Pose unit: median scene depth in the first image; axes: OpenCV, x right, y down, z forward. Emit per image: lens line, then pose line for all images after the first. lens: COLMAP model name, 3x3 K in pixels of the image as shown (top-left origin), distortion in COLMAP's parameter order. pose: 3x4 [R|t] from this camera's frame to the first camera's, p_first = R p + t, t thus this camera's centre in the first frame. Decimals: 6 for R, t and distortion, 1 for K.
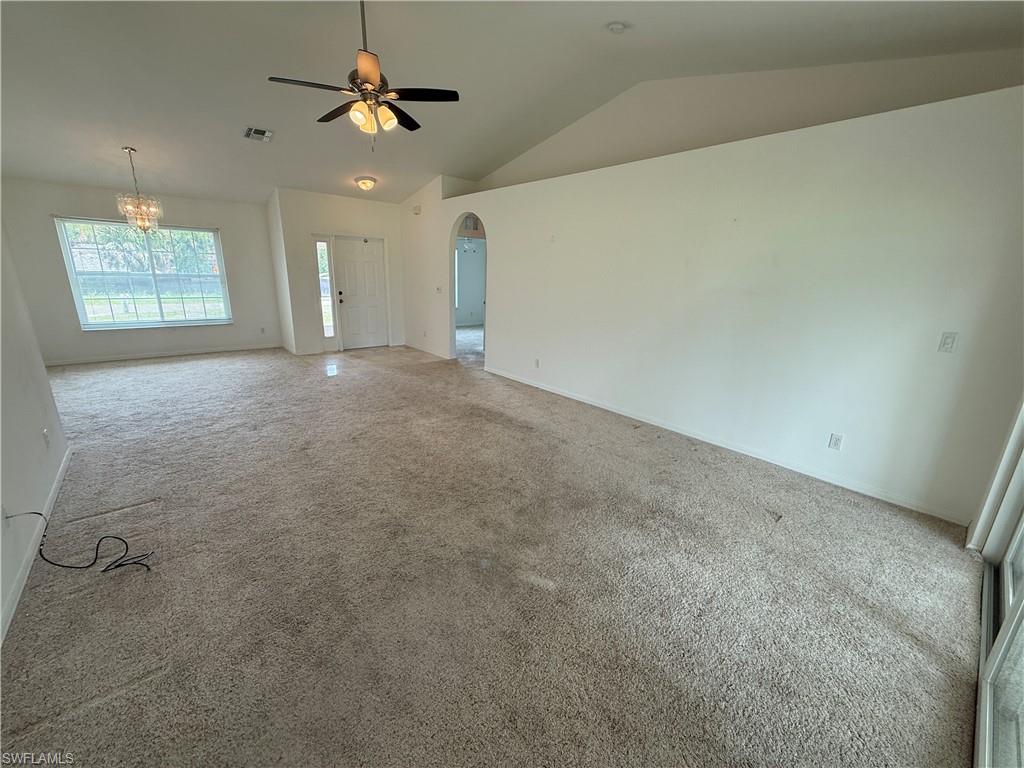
lens RADIAL K [[407.3, 0, 509.6], [0, 407.3, 383.7], [0, 0, 1]] dist [-0.000620, 0.000349]
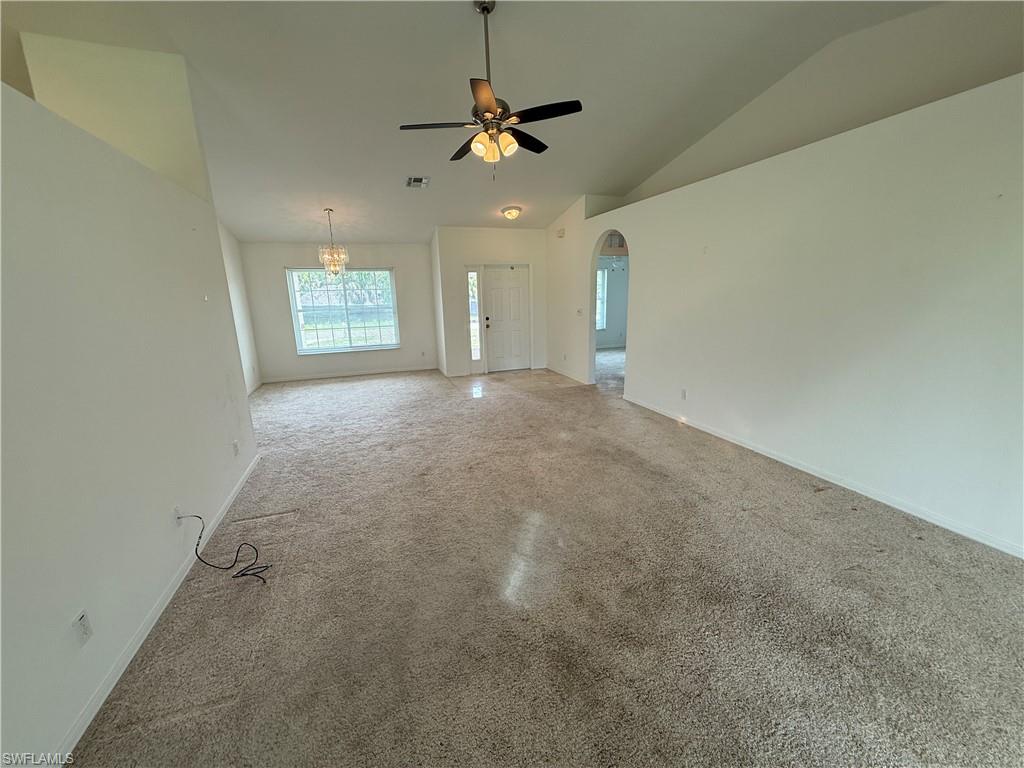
lens RADIAL K [[407.3, 0, 509.6], [0, 407.3, 383.7], [0, 0, 1]] dist [-0.000620, 0.000349]
pose [[0.928484, 0.027997, -0.370316, 0.064556], [-0.044897, 0.998303, -0.037094, -0.036186], [0.368649, 0.051067, 0.928165, 0.104254]]
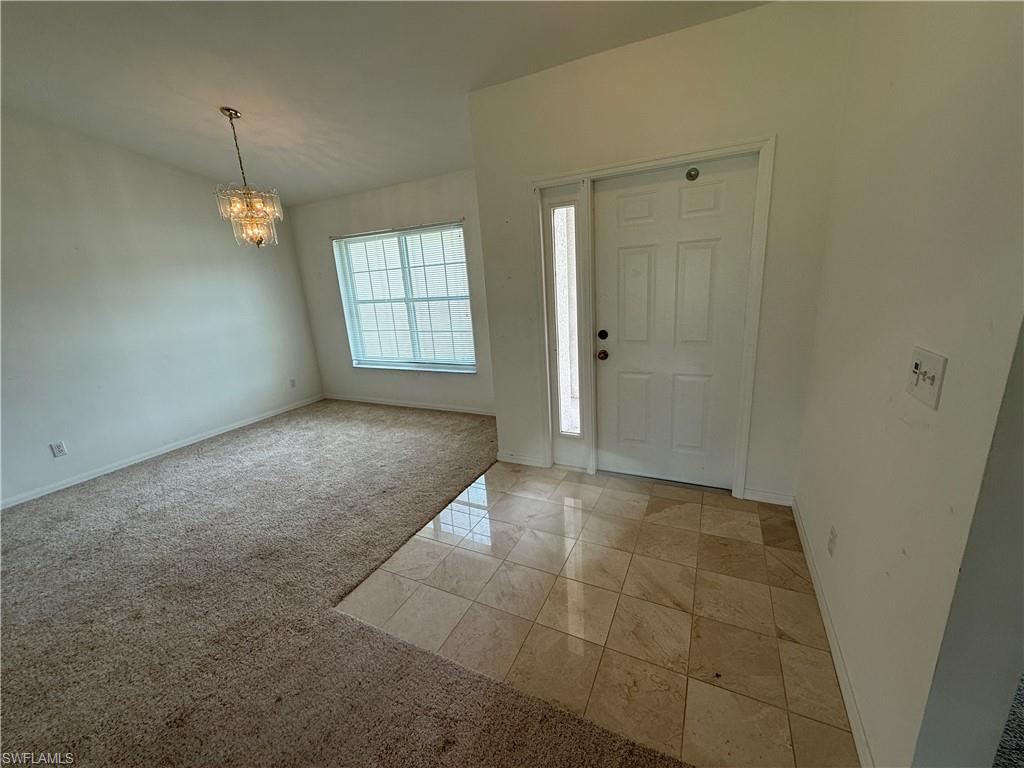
lens RADIAL K [[407.3, 0, 509.6], [0, 407.3, 383.7], [0, 0, 1]] dist [-0.000620, 0.000349]
pose [[0.378476, 0.184123, -0.907114, -0.181689], [-0.168232, 0.977376, 0.128193, -0.419246], [0.910195, 0.104087, 0.400888, 1.525558]]
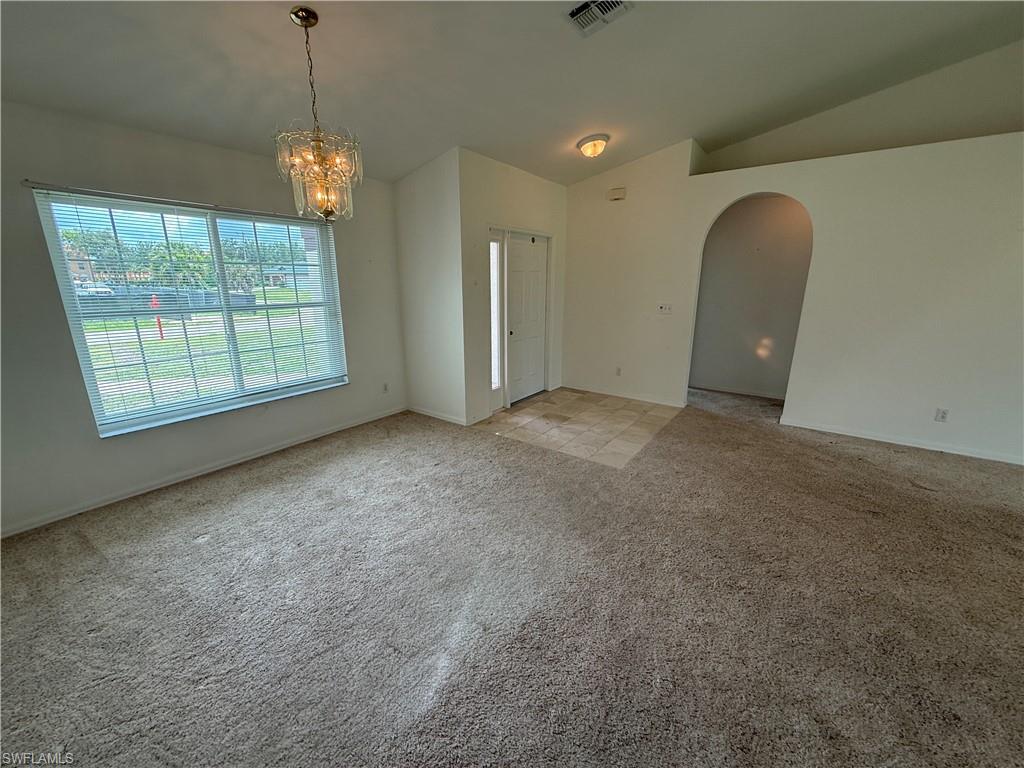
lens RADIAL K [[407.3, 0, 509.6], [0, 407.3, 383.7], [0, 0, 1]] dist [-0.000620, 0.000349]
pose [[0.975495, -0.086333, 0.202375, -1.092147], [0.089122, 0.996010, -0.004692, -0.235107], [-0.201162, 0.022613, 0.979297, 0.724561]]
